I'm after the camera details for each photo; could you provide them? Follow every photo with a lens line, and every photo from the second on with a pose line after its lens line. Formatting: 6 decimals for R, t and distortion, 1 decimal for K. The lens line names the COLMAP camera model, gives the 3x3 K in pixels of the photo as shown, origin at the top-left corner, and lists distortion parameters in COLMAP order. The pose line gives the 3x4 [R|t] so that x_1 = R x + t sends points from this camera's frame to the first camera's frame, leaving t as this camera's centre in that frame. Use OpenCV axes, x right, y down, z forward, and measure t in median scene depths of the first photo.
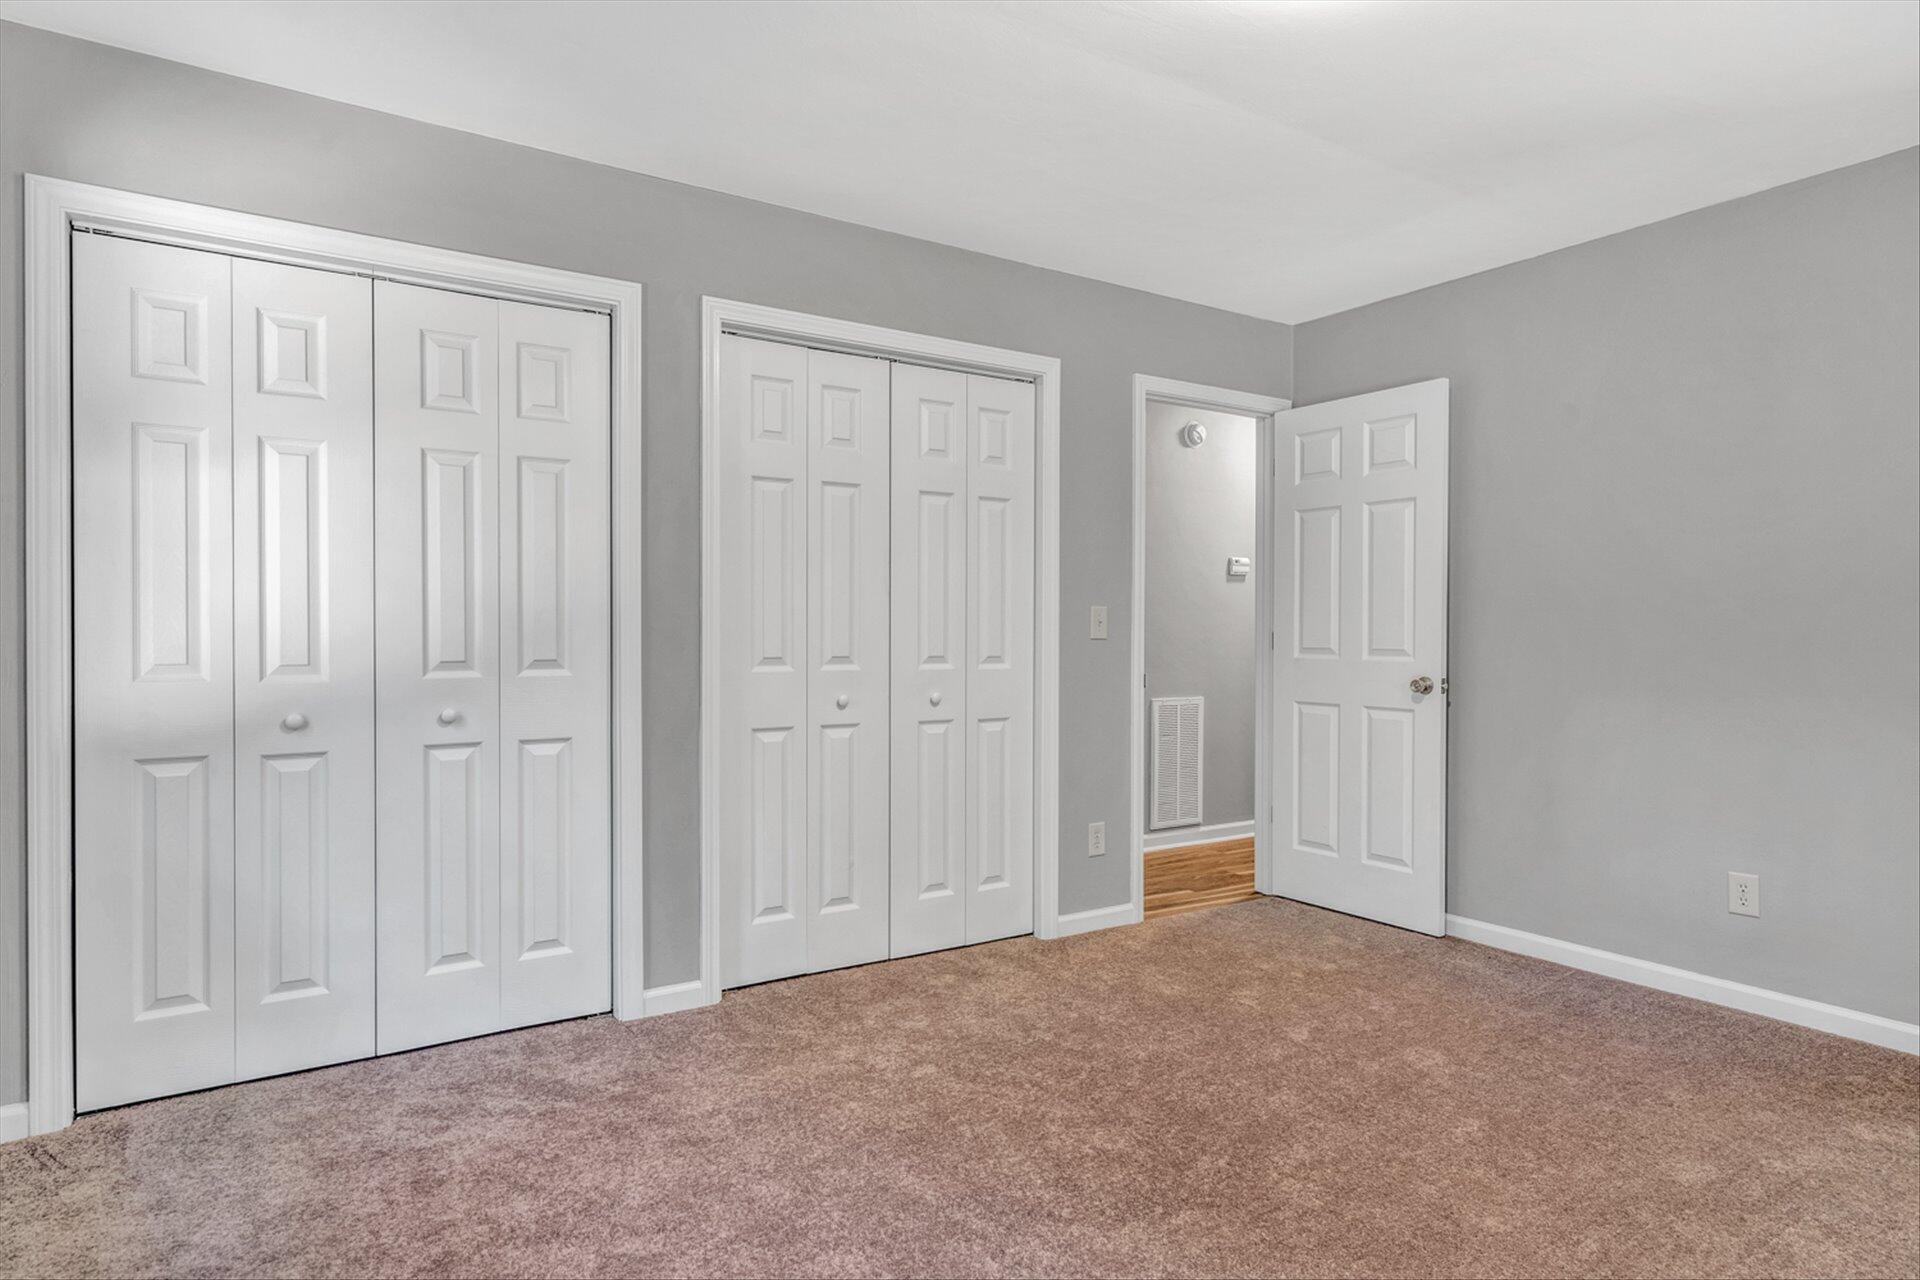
lens RADIAL K [[1060.6, 0, 960.0], [0, 1060.6, 640.0], [0, 0, 1]] dist [-0.000785, -0.000190]
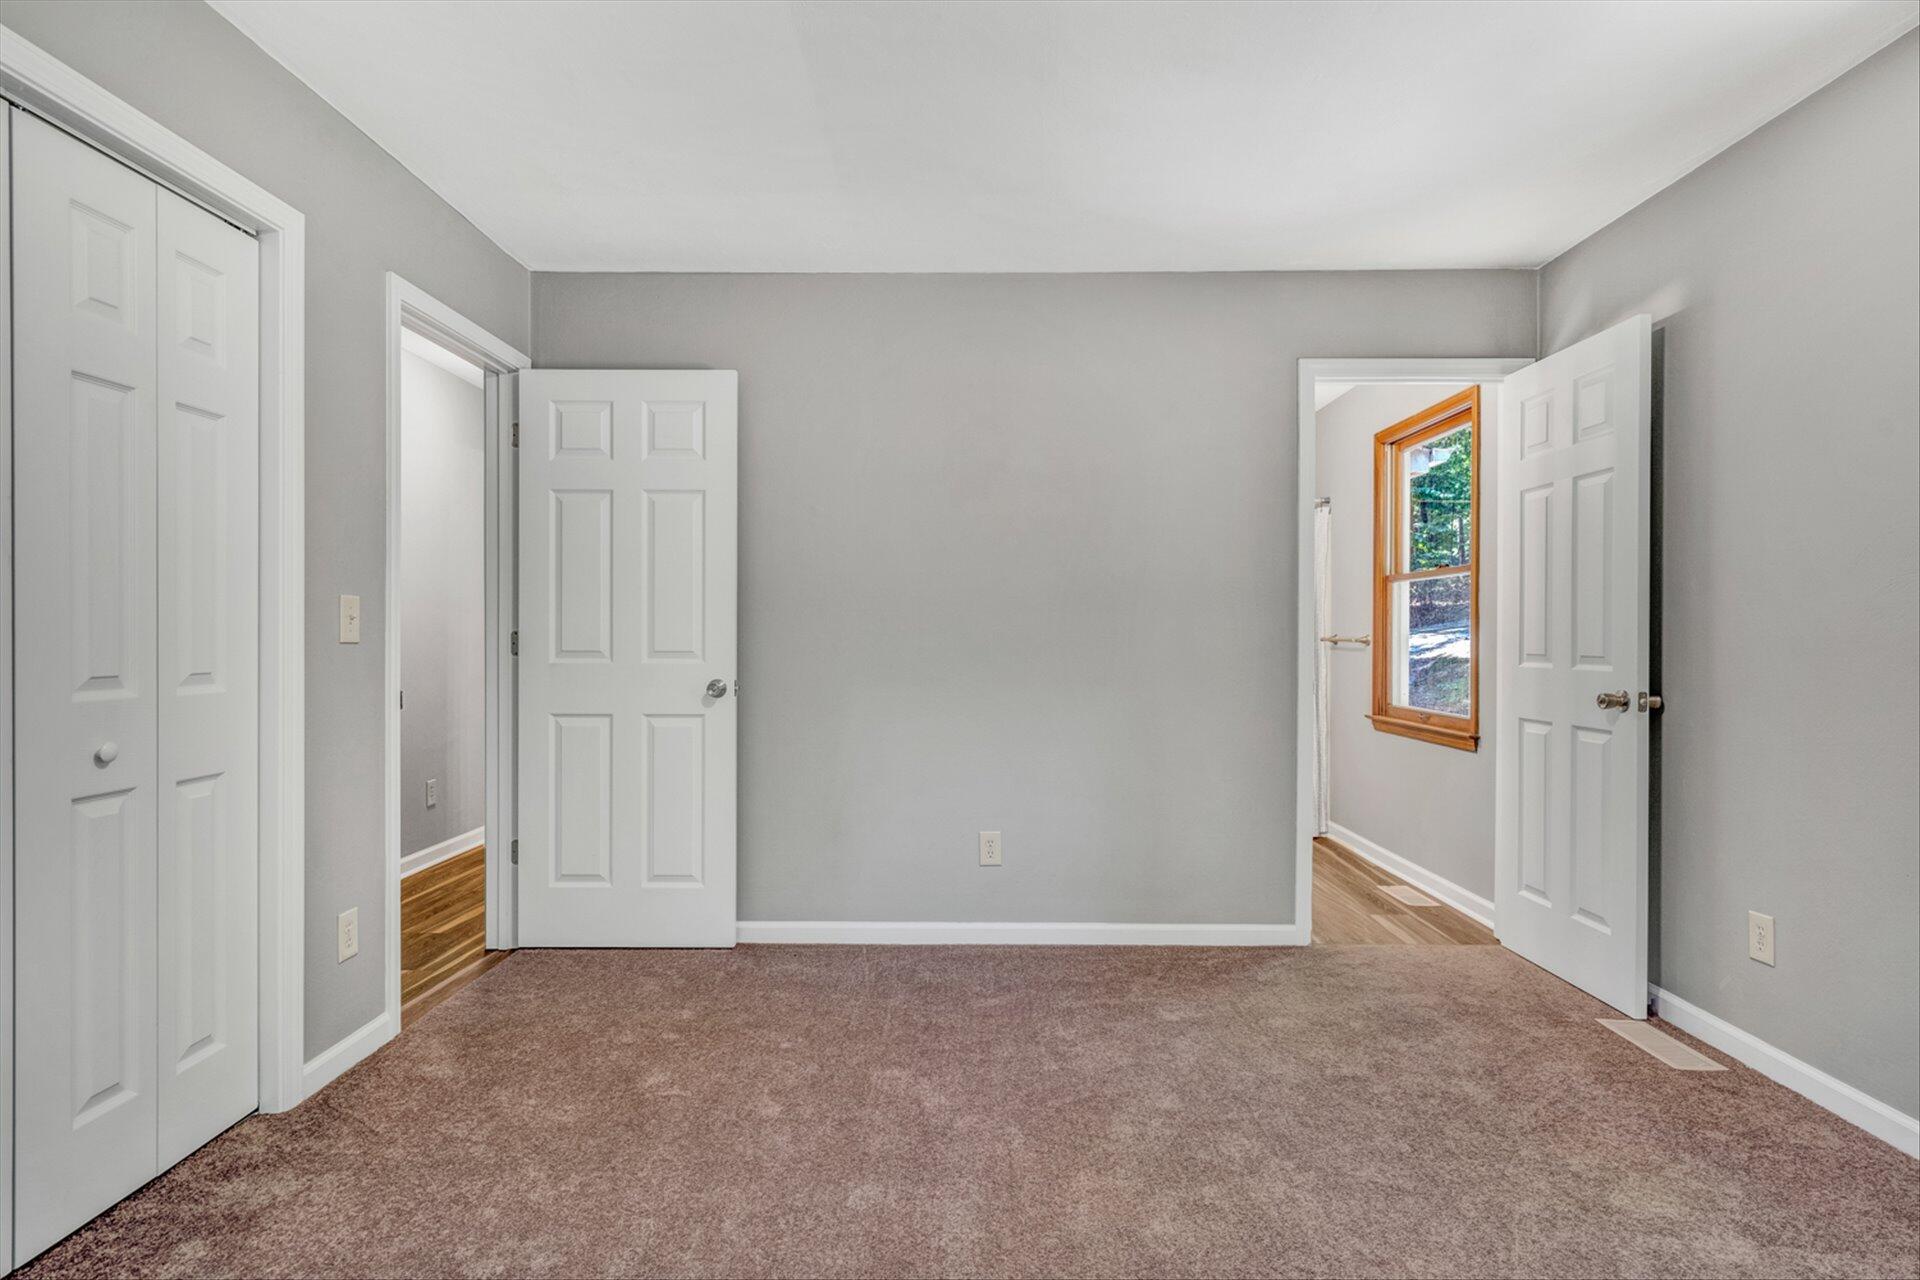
lens RADIAL K [[1003.2, 0, 960.0], [0, 1003.2, 640.0], [0, 0, 1]] dist [-0.000244, -0.000029]
pose [[0.553482, -0.005416, 0.832844, -0.194933], [0.004036, 0.999985, 0.003820, -0.003420], [-0.832852, 0.001247, 0.553495, 0.318411]]
